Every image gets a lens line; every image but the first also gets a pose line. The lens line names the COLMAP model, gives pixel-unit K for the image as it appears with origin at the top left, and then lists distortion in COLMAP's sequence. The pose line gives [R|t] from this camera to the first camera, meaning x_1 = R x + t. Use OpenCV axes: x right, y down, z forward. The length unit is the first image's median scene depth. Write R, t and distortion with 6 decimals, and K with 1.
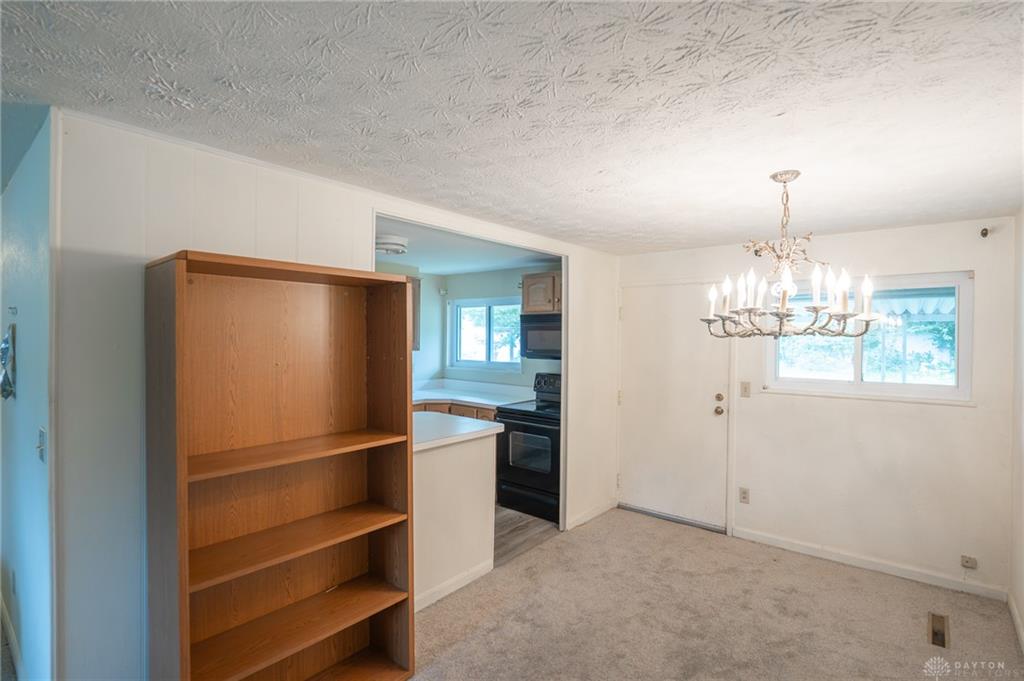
lens RADIAL K [[499.2, 0, 513.9], [0, 499.2, 339.5], [0, 0, 1]] dist [0.001831, -0.001644]
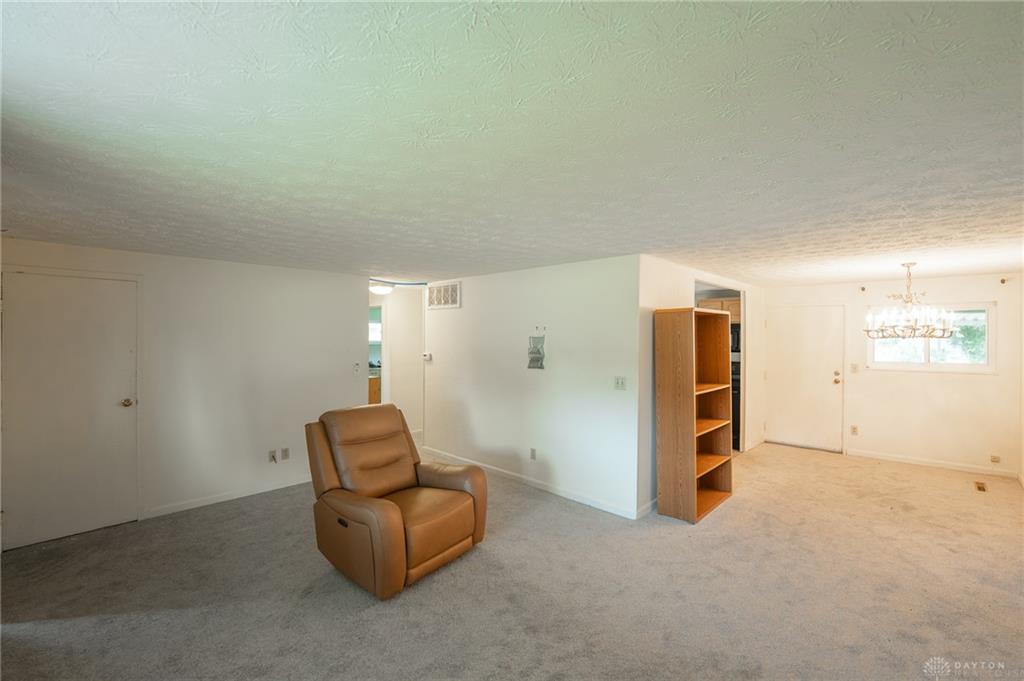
lens RADIAL K [[451.7, 0, 511.7], [0, 451.7, 339.8], [0, 0, 1]] dist [-0.007252, 0.000566]
pose [[0.998080, -0.007279, -0.061516, -0.594722], [0.007252, 0.999973, -0.000661, -0.005184], [0.061519, 0.000214, 0.998106, -0.591793]]
